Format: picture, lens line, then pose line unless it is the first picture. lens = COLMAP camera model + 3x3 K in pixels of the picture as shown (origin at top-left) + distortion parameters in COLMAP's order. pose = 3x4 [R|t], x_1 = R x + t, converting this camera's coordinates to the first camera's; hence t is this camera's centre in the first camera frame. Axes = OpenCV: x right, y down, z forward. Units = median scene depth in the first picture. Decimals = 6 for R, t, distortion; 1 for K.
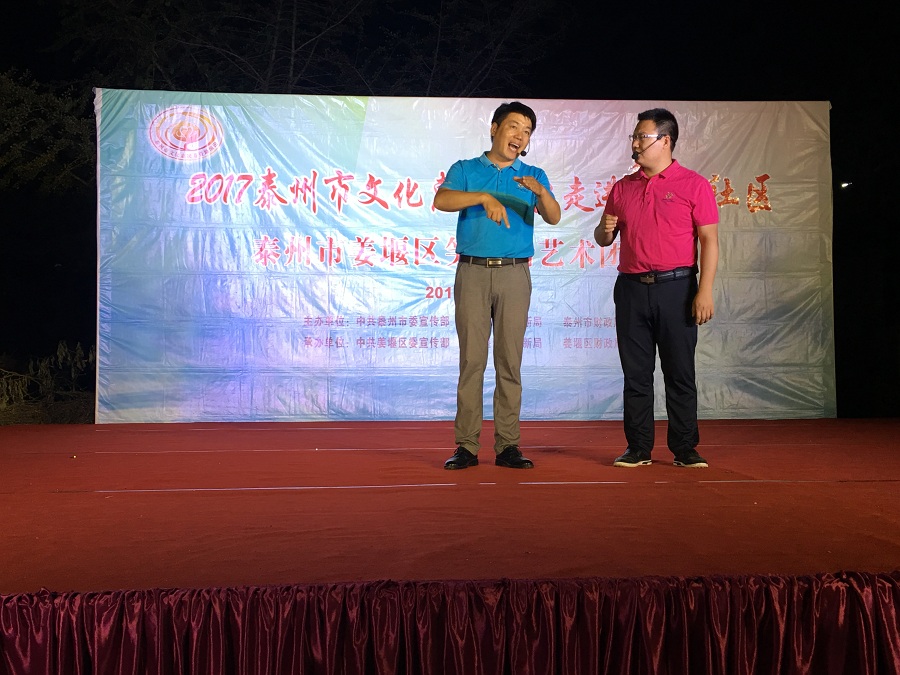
lens RADIAL K [[1087.0, 0, 459.9], [0, 1087.0, 313.3], [0, 0, 1]] dist [0.116473, 0.000000]
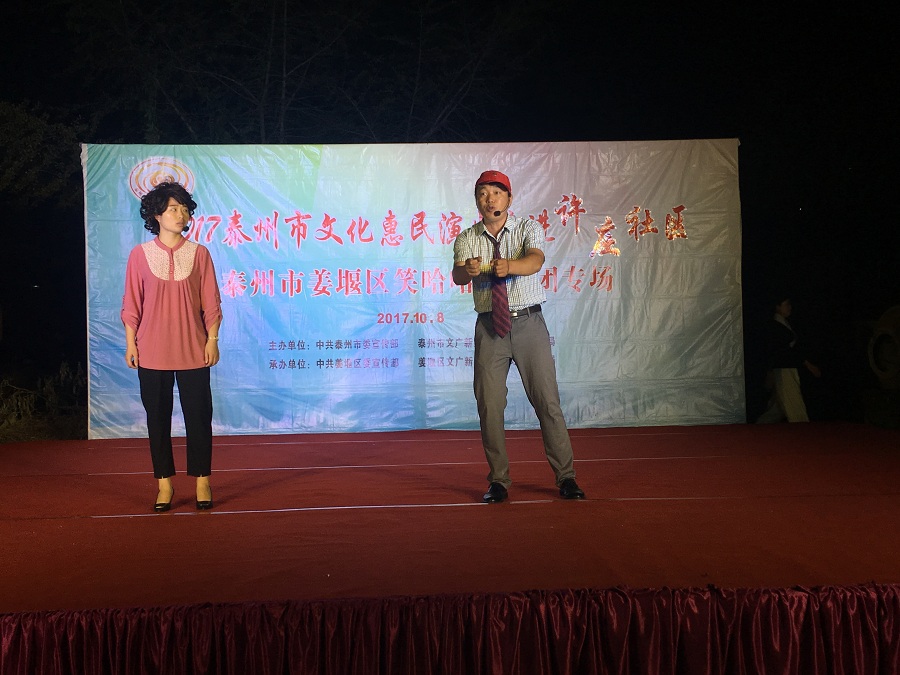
lens RADIAL K [[1068.1, 0, 444.9], [0, 1068.1, 314.8], [0, 0, 1]] dist [0.114357, 0.000000]
pose [[0.999265, -0.017850, -0.033927, 0.076282], [0.018341, 0.999731, 0.014200, -0.036907], [0.033664, -0.014812, 0.999323, -0.099726]]
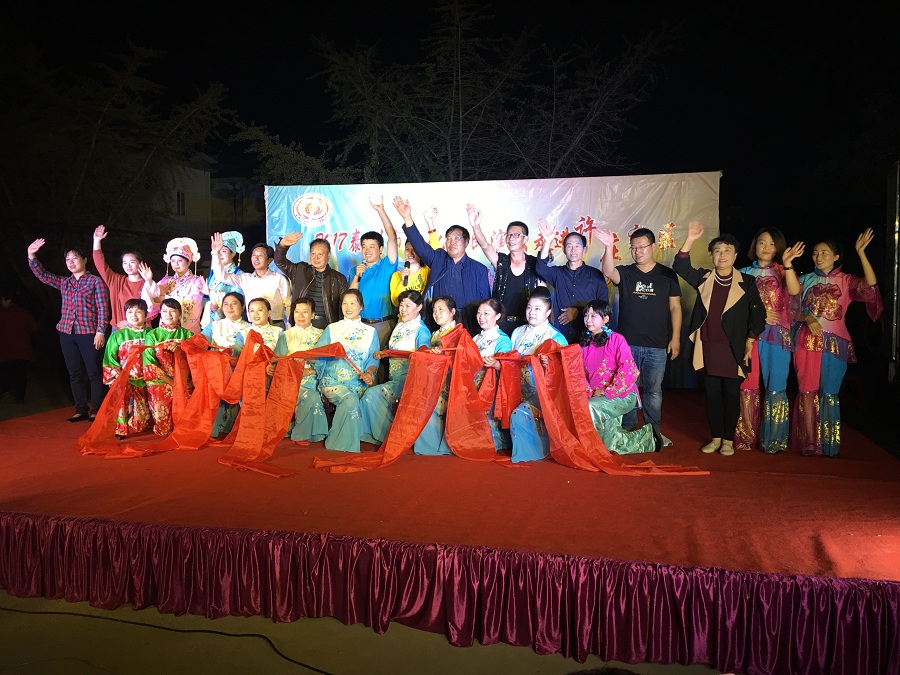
lens RADIAL K [[759.2, 0, 440.8], [0, 759.2, 318.1], [0, 0, 1]] dist [0.129906, -0.054111]
pose [[0.955149, 0.014673, -0.295761, 0.296989], [0.007448, 0.997265, 0.073527, -0.080185], [0.296031, -0.072432, 0.952428, -0.090835]]
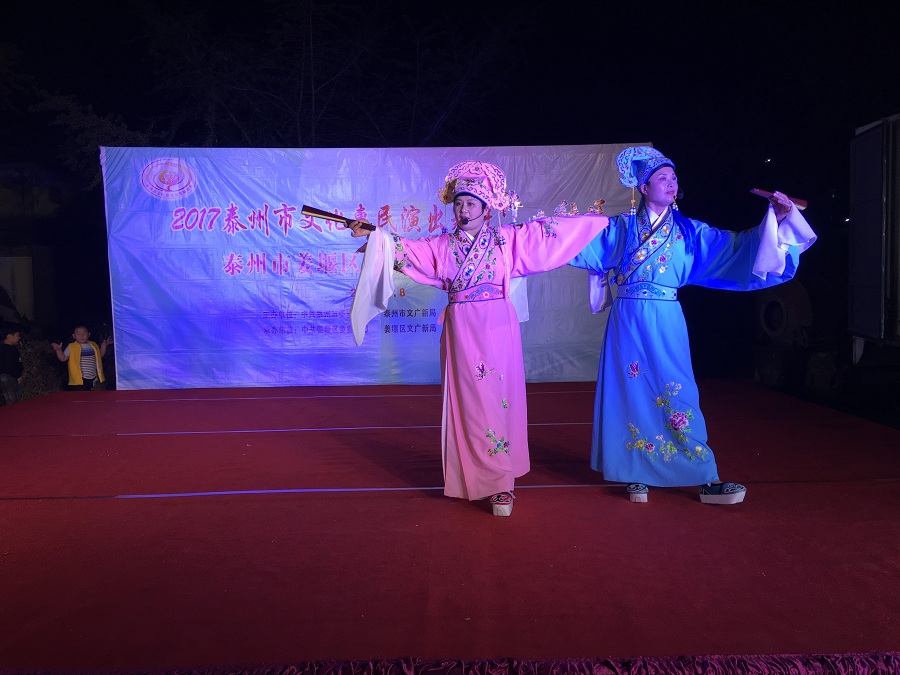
lens RADIAL K [[759.2, 0, 458.5], [0, 759.2, 322.8], [0, 0, 1]] dist [0.129906, -0.054111]
pose [[0.998810, -0.014443, -0.046592, 0.149101], [0.018321, 0.996305, 0.083907, -0.059700], [0.045208, -0.084660, 0.995384, 0.046702]]
